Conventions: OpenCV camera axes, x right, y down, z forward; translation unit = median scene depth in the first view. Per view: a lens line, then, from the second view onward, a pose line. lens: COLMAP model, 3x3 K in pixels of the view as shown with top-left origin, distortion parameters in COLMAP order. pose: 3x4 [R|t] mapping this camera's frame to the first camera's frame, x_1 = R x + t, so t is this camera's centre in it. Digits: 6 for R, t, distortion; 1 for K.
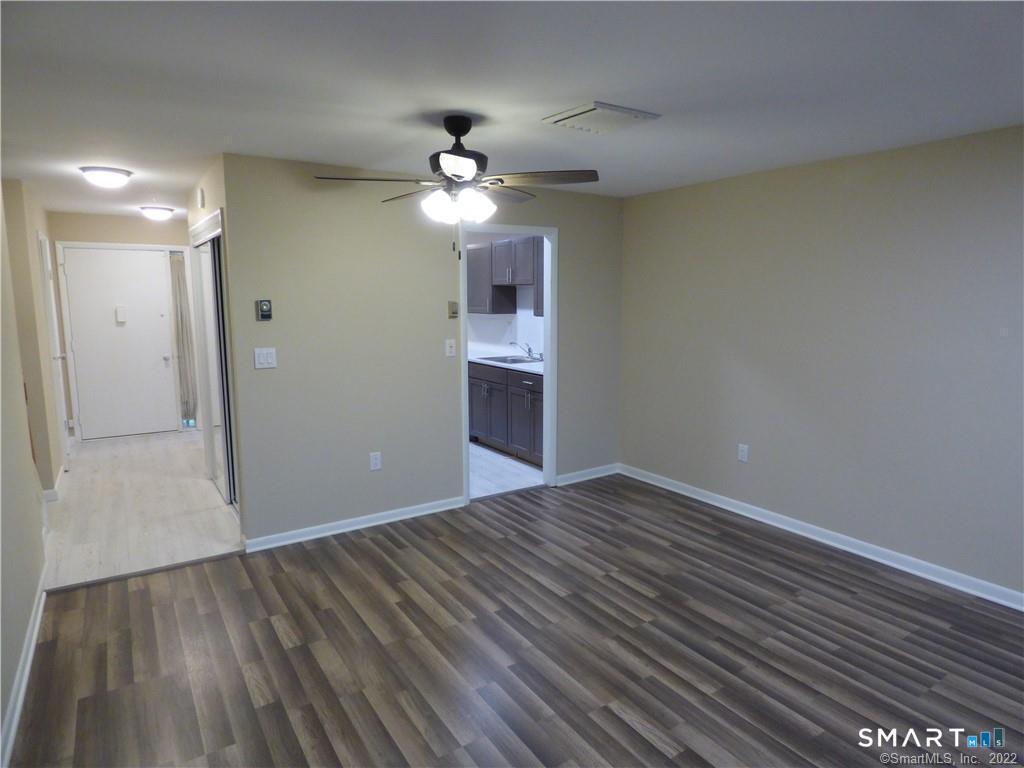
lens RADIAL K [[609.3, 0, 515.0], [0, 609.3, 380.0], [0, 0, 1]] dist [-0.015584, 0.001646]
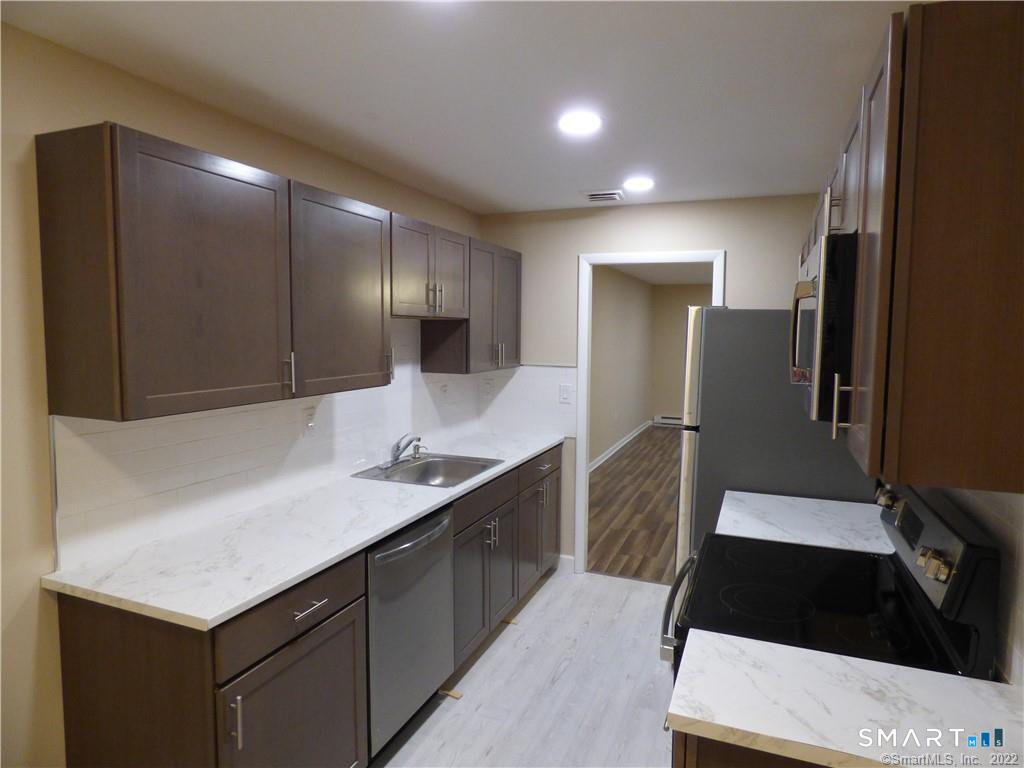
lens RADIAL K [[610.8, 0, 512.0], [0, 610.8, 384.0], [0, 0, 1]] dist [-0.027388, 0.004555]
pose [[-0.555783, -0.072569, 0.828154, -0.587780], [0.111334, 0.980711, 0.160655, -0.227848], [-0.823838, 0.181491, -0.536983, 1.591787]]
